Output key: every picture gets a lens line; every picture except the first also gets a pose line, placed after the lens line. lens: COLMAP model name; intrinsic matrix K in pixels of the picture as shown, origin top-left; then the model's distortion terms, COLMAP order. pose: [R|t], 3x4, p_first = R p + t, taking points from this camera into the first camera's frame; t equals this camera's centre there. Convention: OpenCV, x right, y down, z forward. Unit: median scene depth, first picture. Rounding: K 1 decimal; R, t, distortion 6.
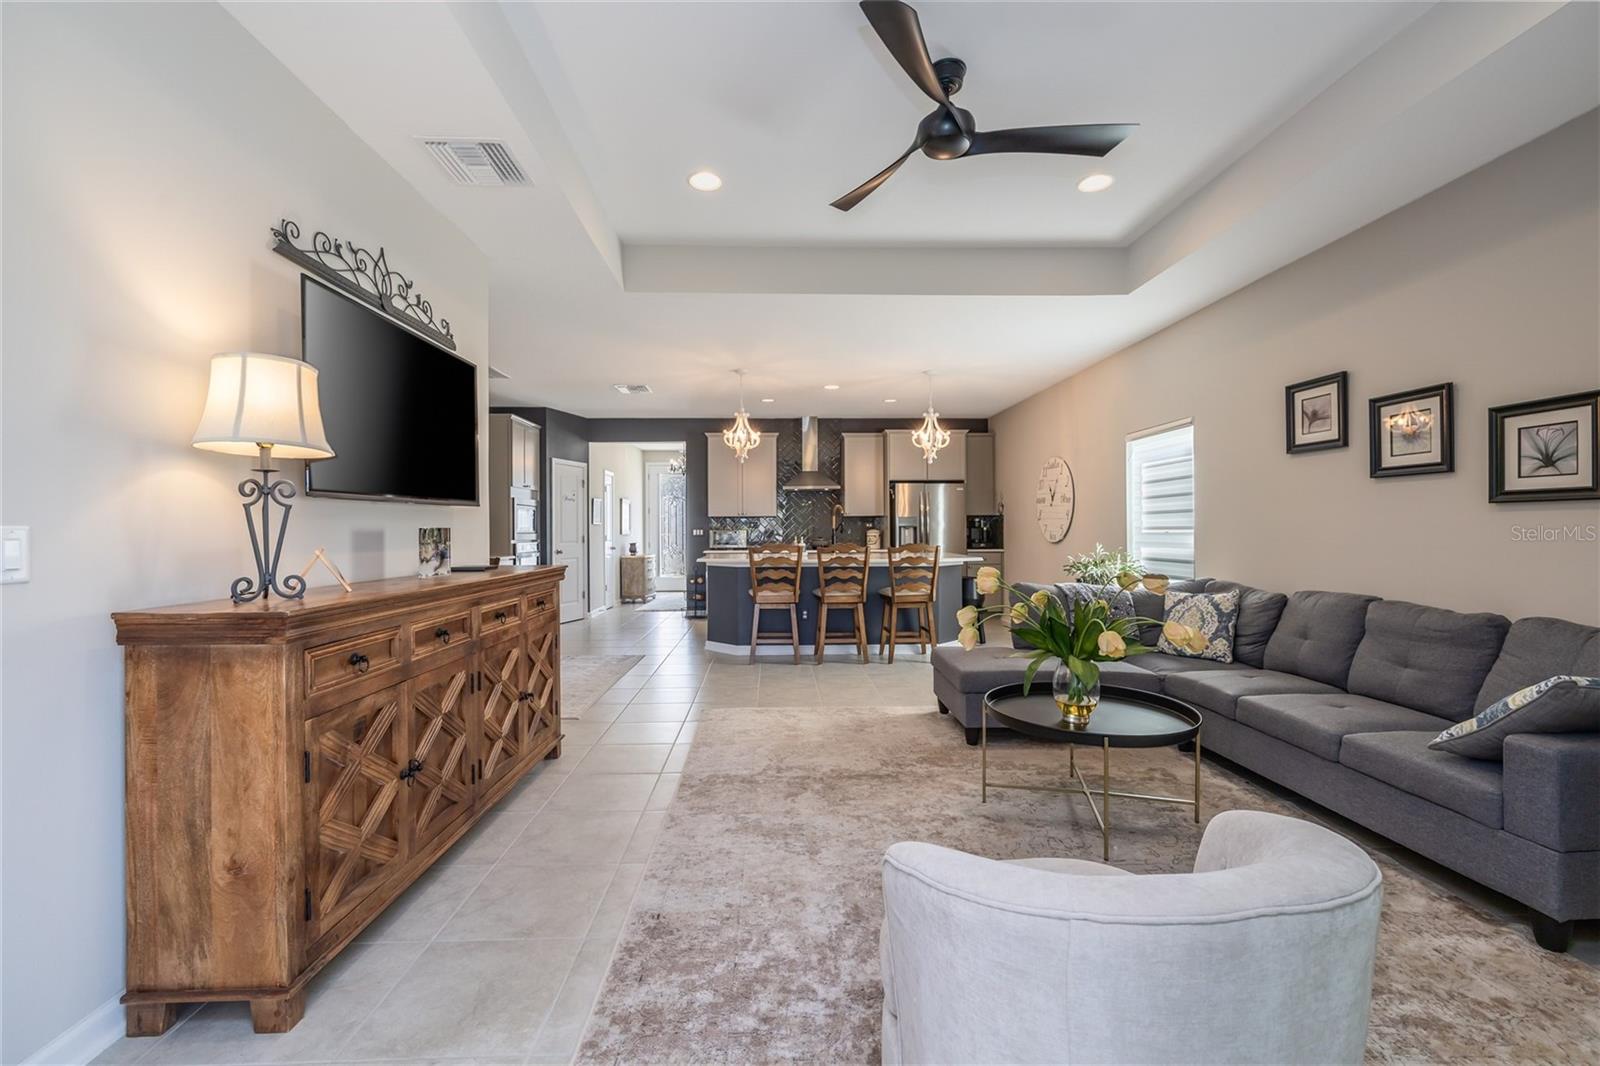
lens RADIAL K [[677.6, 0, 797.2], [0, 677.6, 528.7], [0, 0, 1]] dist [0.002929, 0.000009]
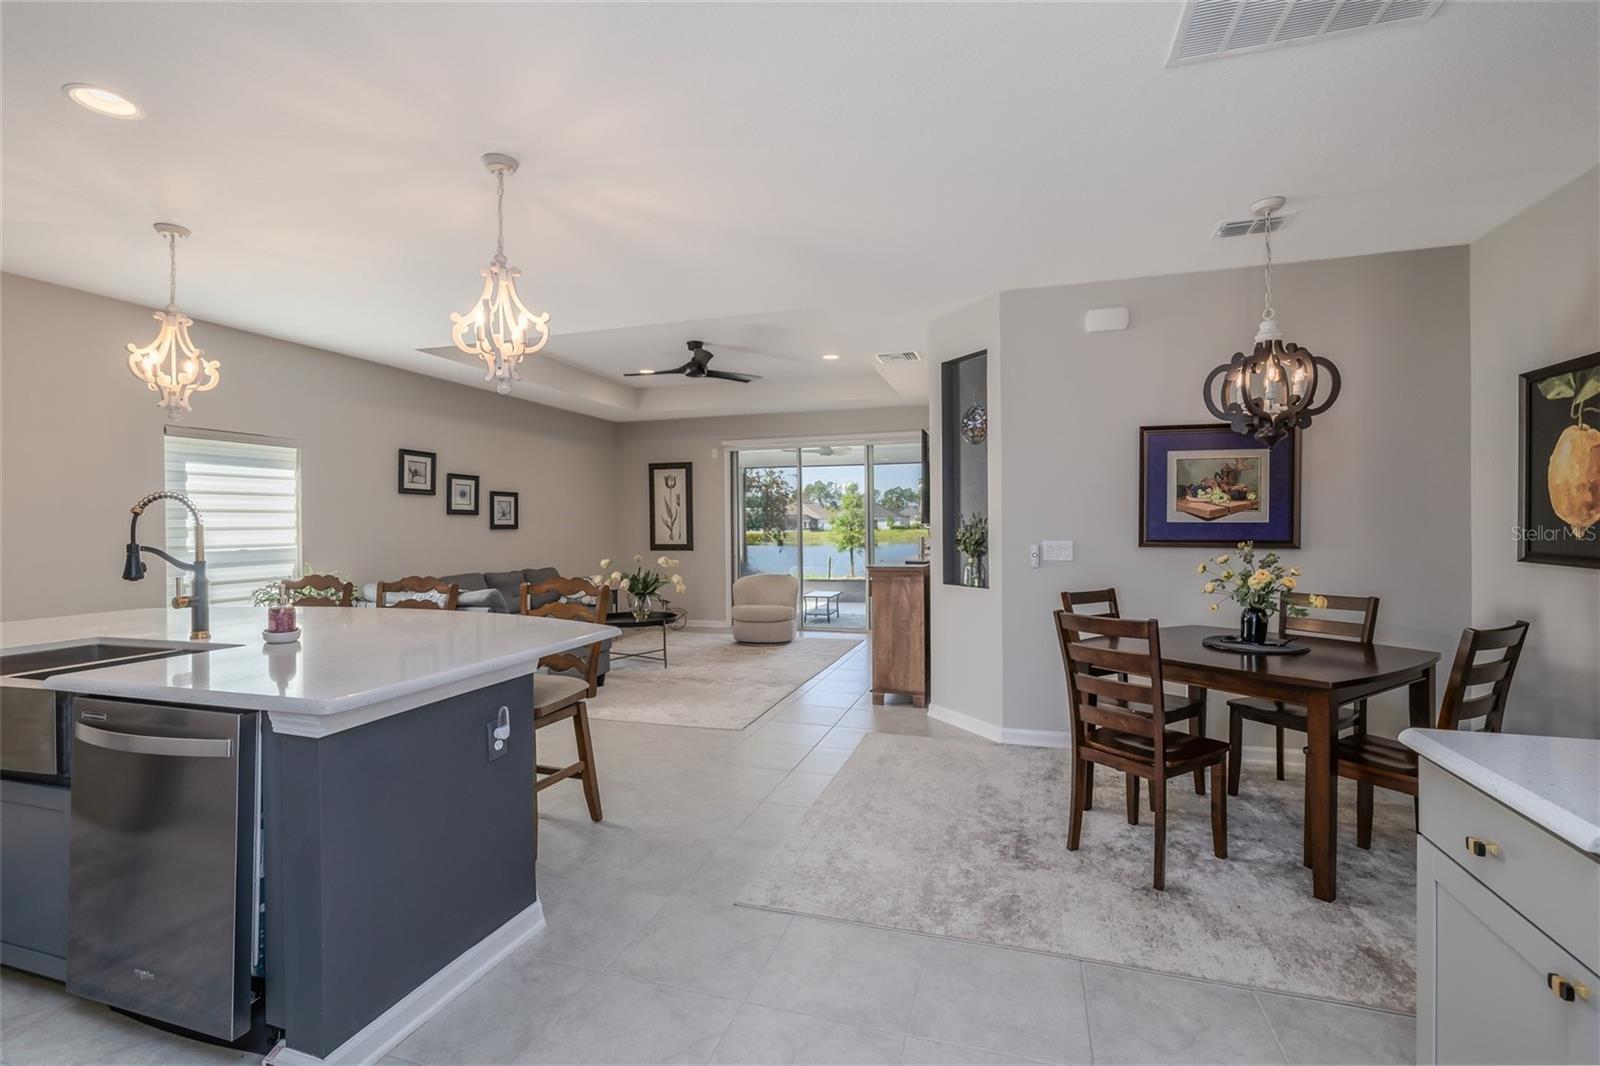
lens RADIAL K [[700.9, 0, 795.2], [0, 700.9, 527.9], [0, 0, 1]] dist [-0.004166, -0.000025]
pose [[-0.945125, 0.009588, 0.326568, -0.368527], [0.011327, 0.999930, 0.003426, -0.016299], [-0.326512, 0.006937, -0.945168, 1.296333]]
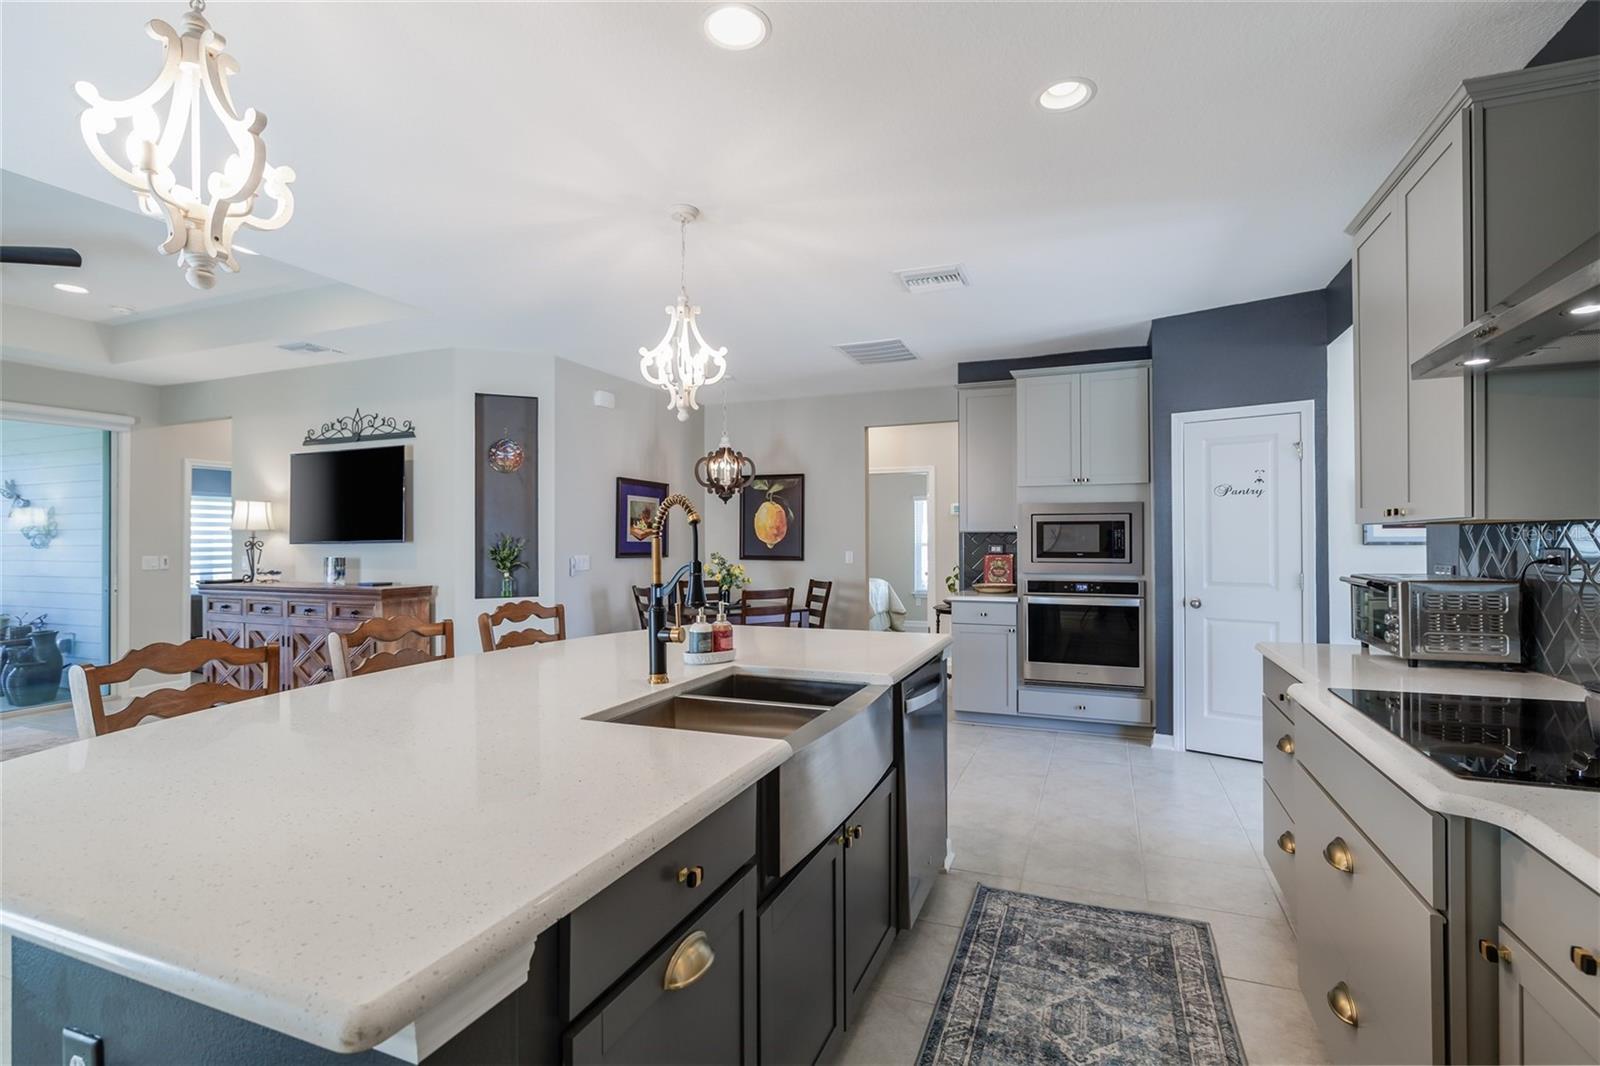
lens RADIAL K [[743.9, 0, 802.4], [0, 743.9, 530.9], [0, 0, 1]] dist [-0.014153, 0.002476]
pose [[-0.405007, -0.005426, -0.914297, 0.317702], [0.007020, 0.999934, -0.009044, -0.018993], [0.914287, -0.010081, -0.404942, 1.228804]]
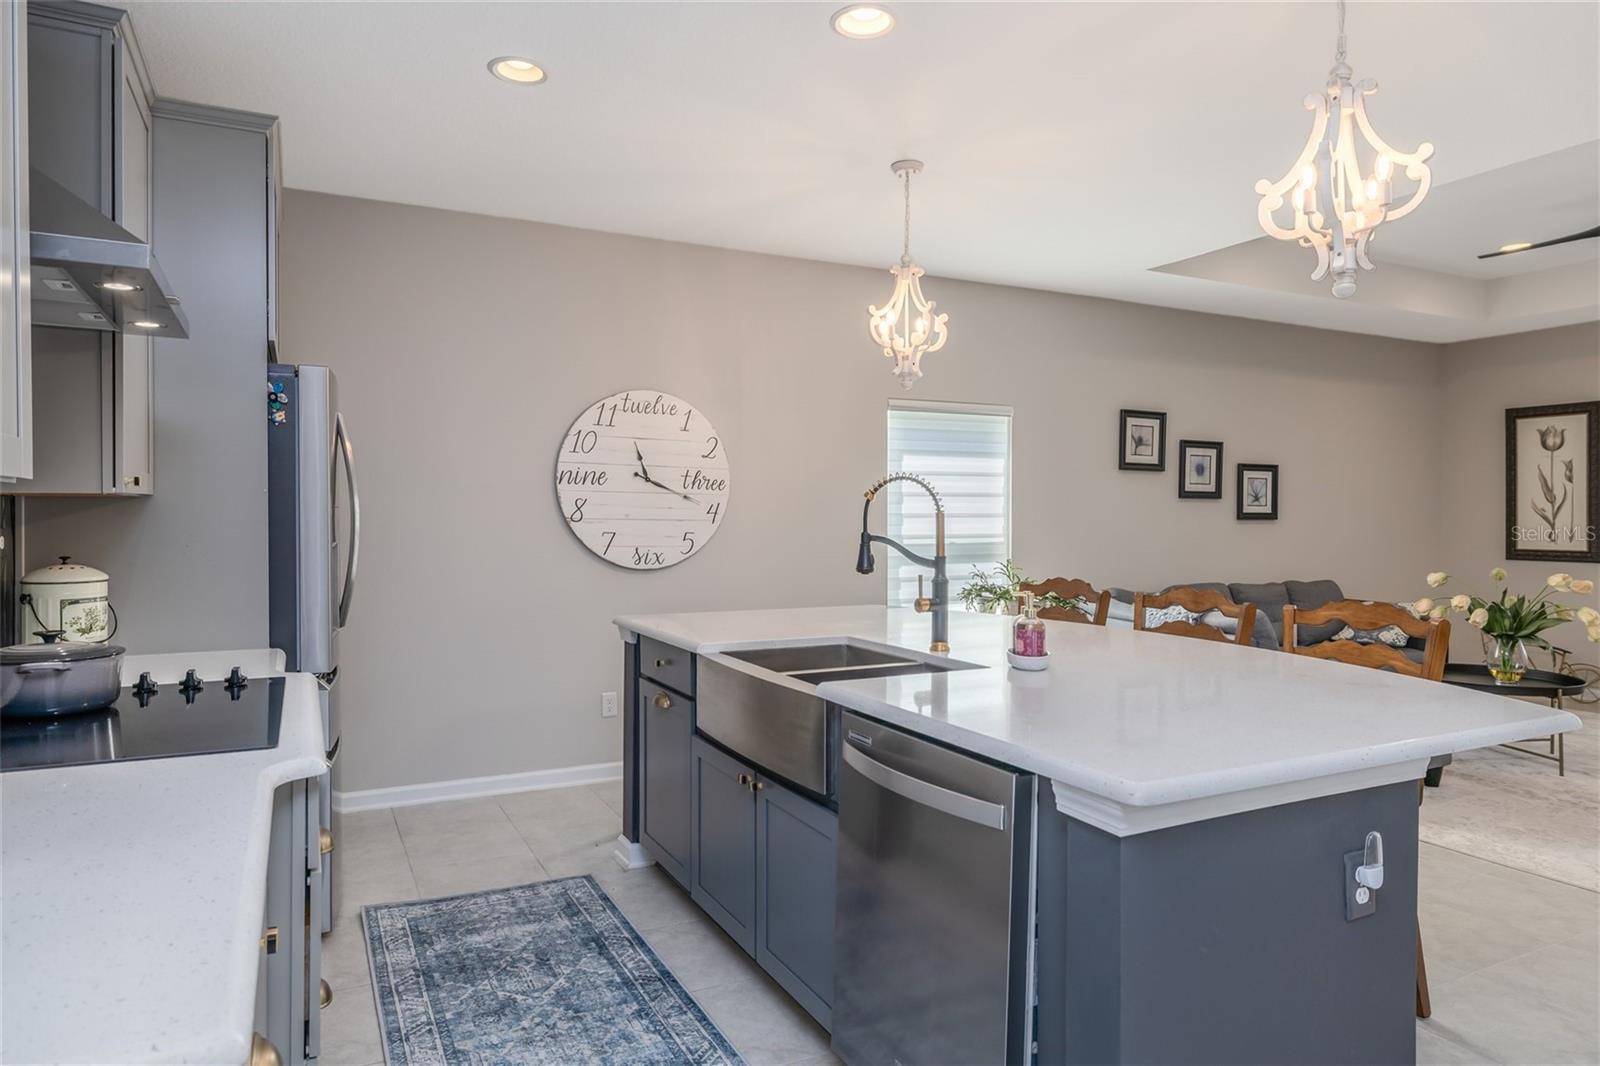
lens RADIAL K [[967.8, 0, 799.2], [0, 967.8, 535.8], [0, 0, 1]] dist [-0.003269, 0.004369]
pose [[-0.425017, -0.017935, 0.905008, -0.300994], [-0.001292, 0.999815, 0.019207, -0.017746], [-0.905184, 0.006995, -0.424961, 1.282398]]
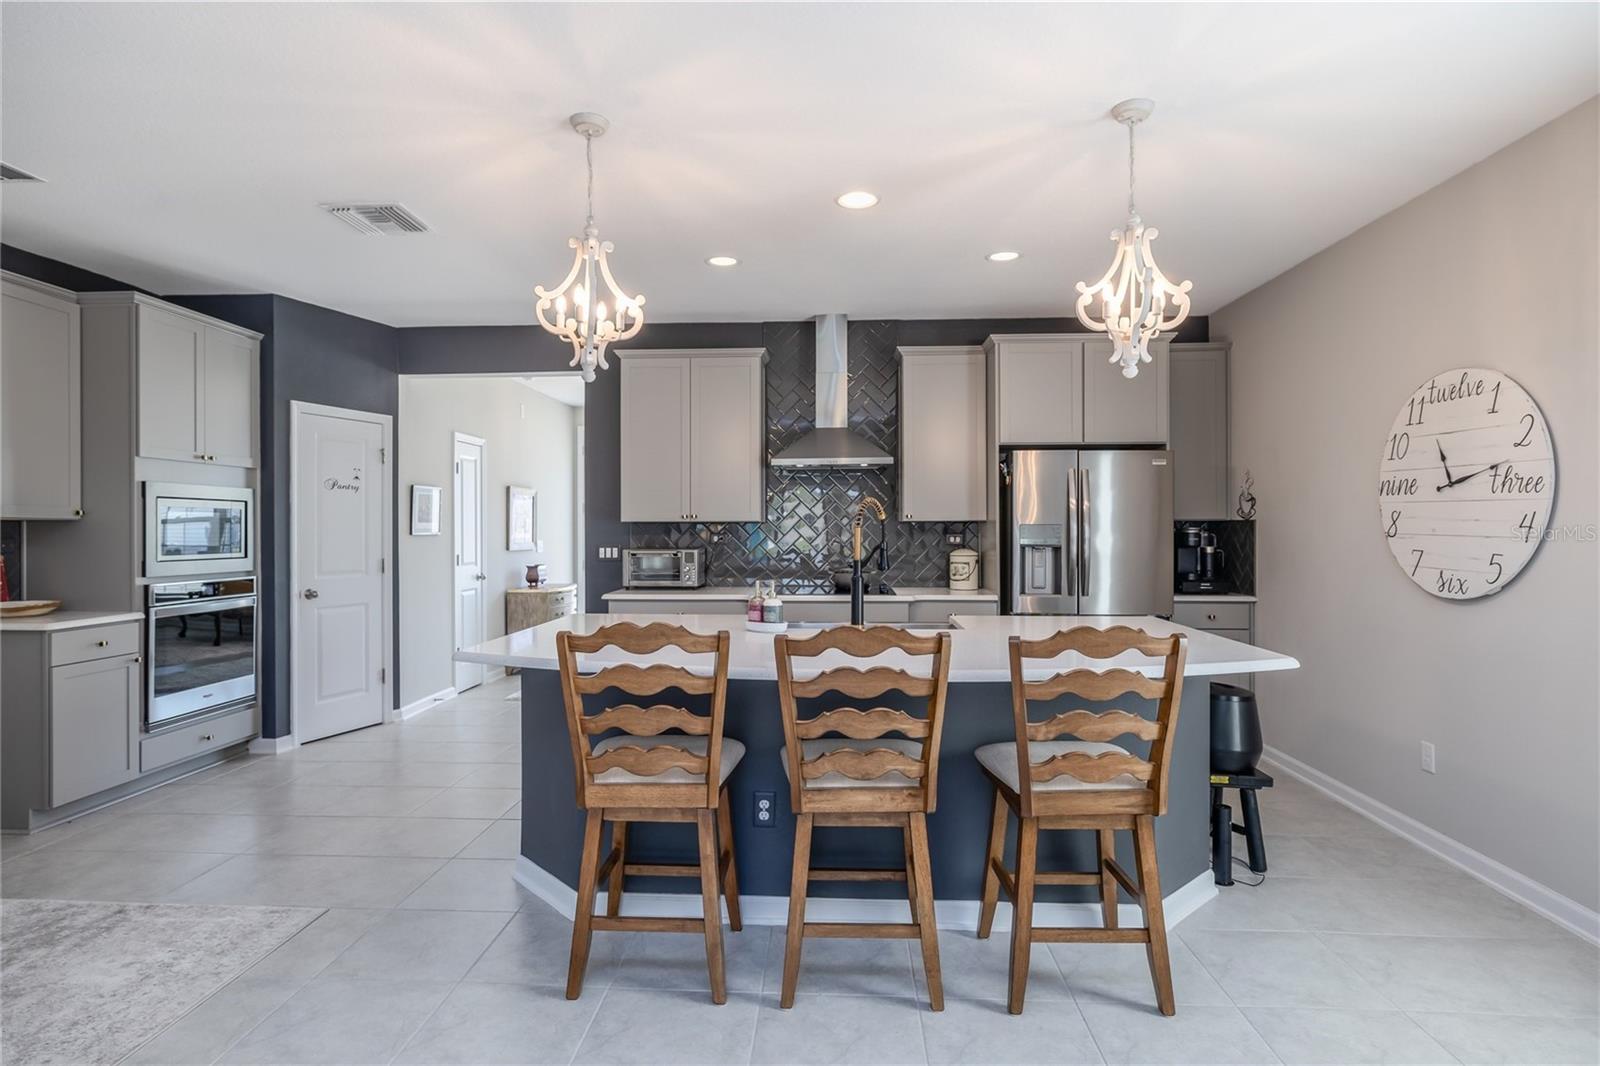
lens RADIAL K [[836.4, 0, 797.6], [0, 836.4, 530.1], [0, 0, 1]] dist [0.001620, 0.000573]
pose [[0.996165, 0.002858, -0.087445, 0.064285], [-0.002460, 0.999986, 0.004662, -0.020182], [0.087457, -0.004429, 0.996158, 0.551156]]
